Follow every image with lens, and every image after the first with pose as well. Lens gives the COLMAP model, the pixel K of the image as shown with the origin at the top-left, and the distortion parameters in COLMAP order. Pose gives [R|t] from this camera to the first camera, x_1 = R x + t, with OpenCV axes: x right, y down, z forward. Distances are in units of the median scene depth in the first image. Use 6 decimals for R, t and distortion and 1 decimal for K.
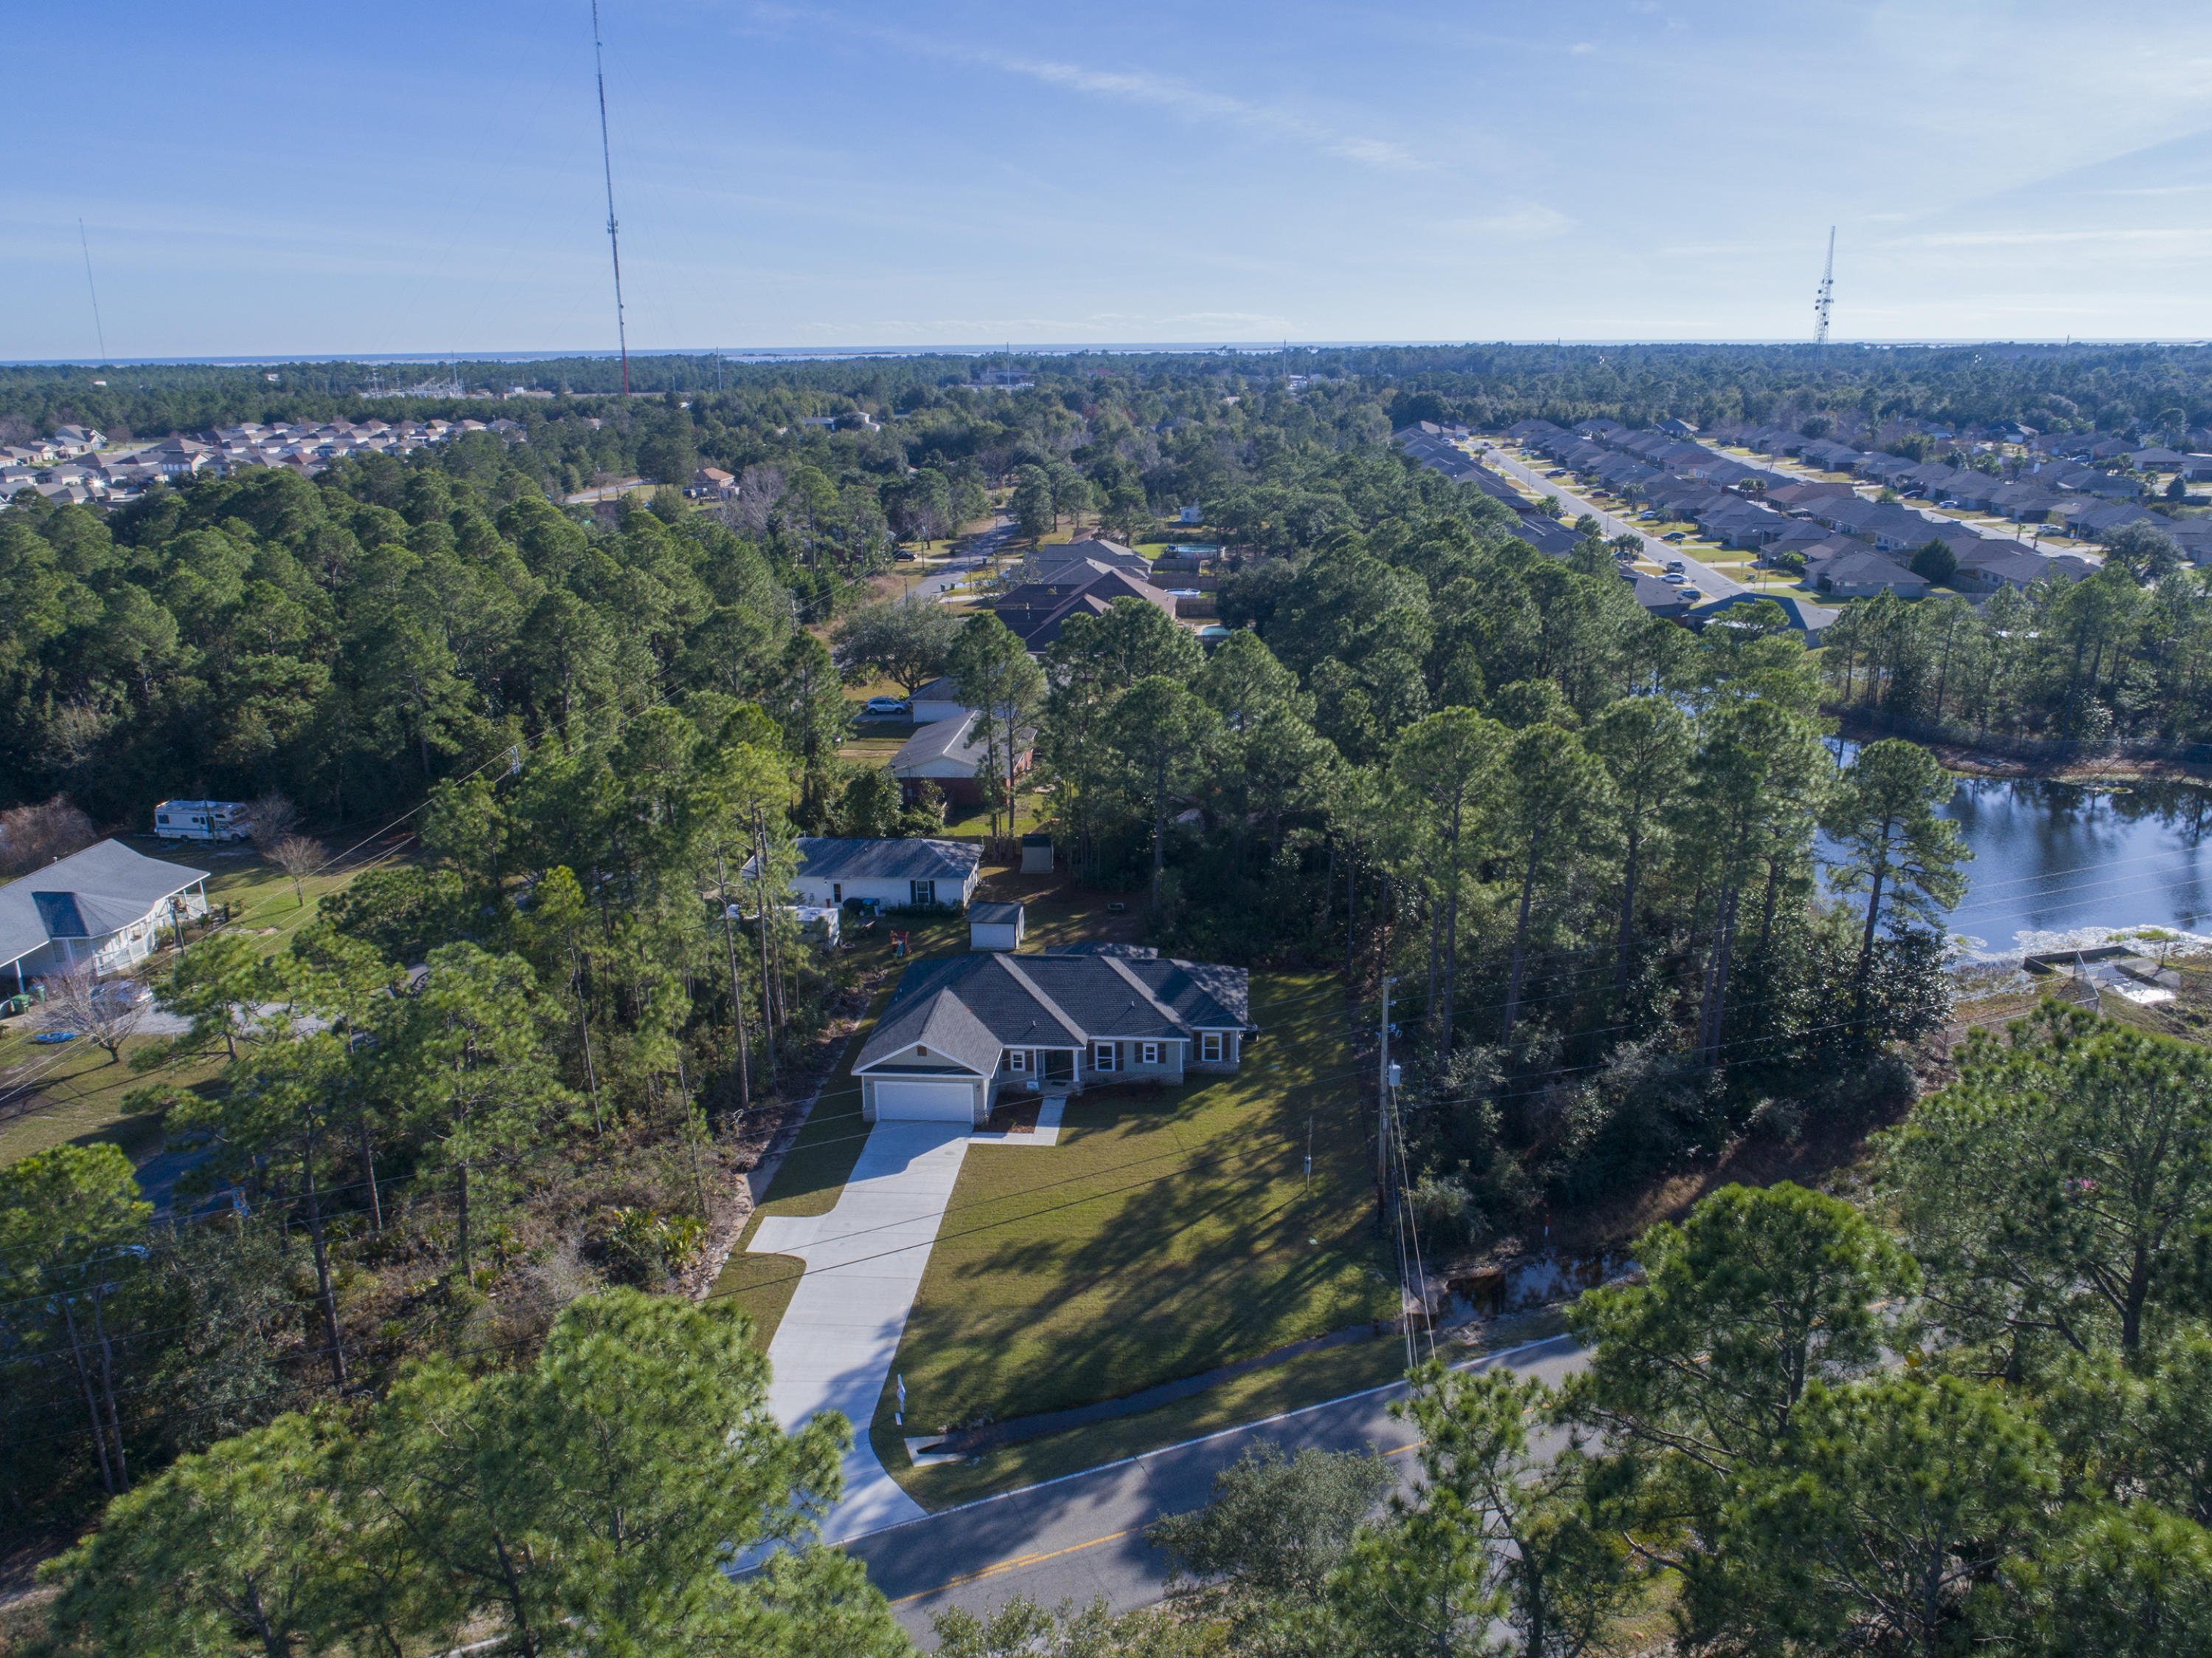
lens RADIAL K [[1570.4, 0, 1106.0], [0, 1570.4, 829.0], [0, 0, 1]] dist [0.004831, 0.001156]
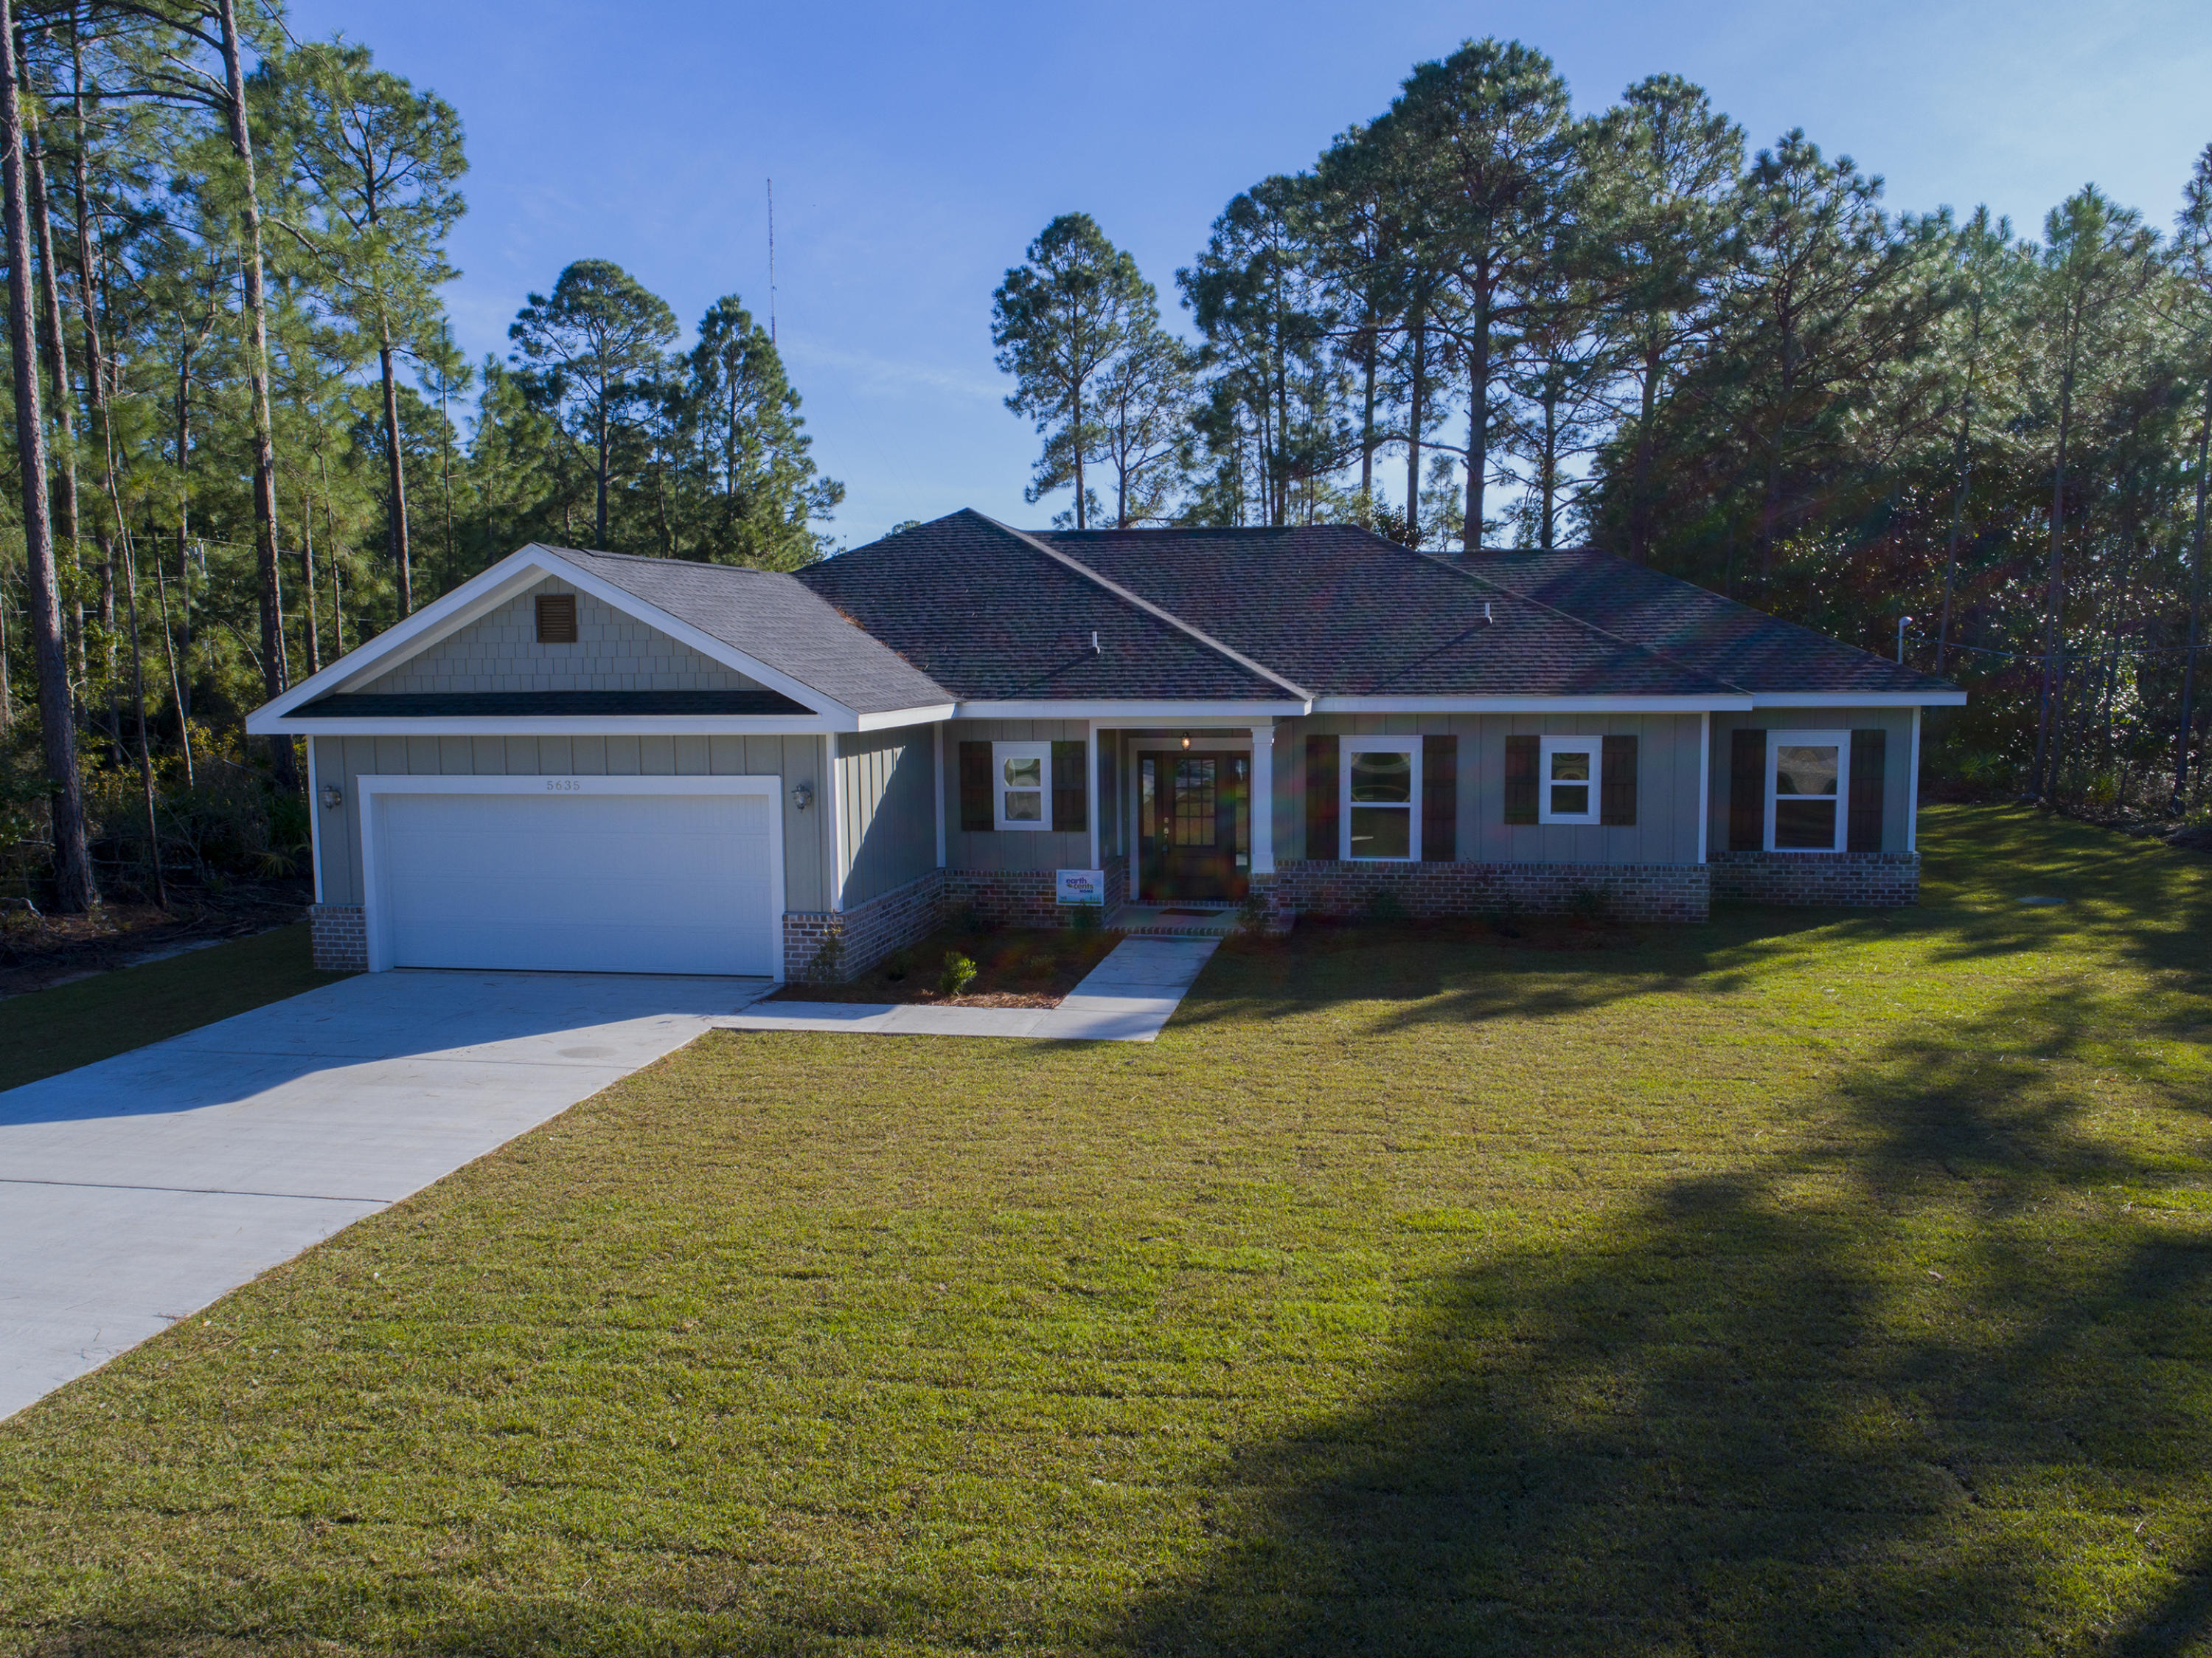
lens RADIAL K [[1570.4, 0, 1106.0], [0, 1570.4, 829.0], [0, 0, 1]] dist [0.004831, 0.001156]
pose [[0.993009, 0.003787, -0.117978, -0.014375], [-0.025182, 0.983273, -0.180391, 0.196416], [0.115321, 0.182100, 0.976494, 0.759568]]
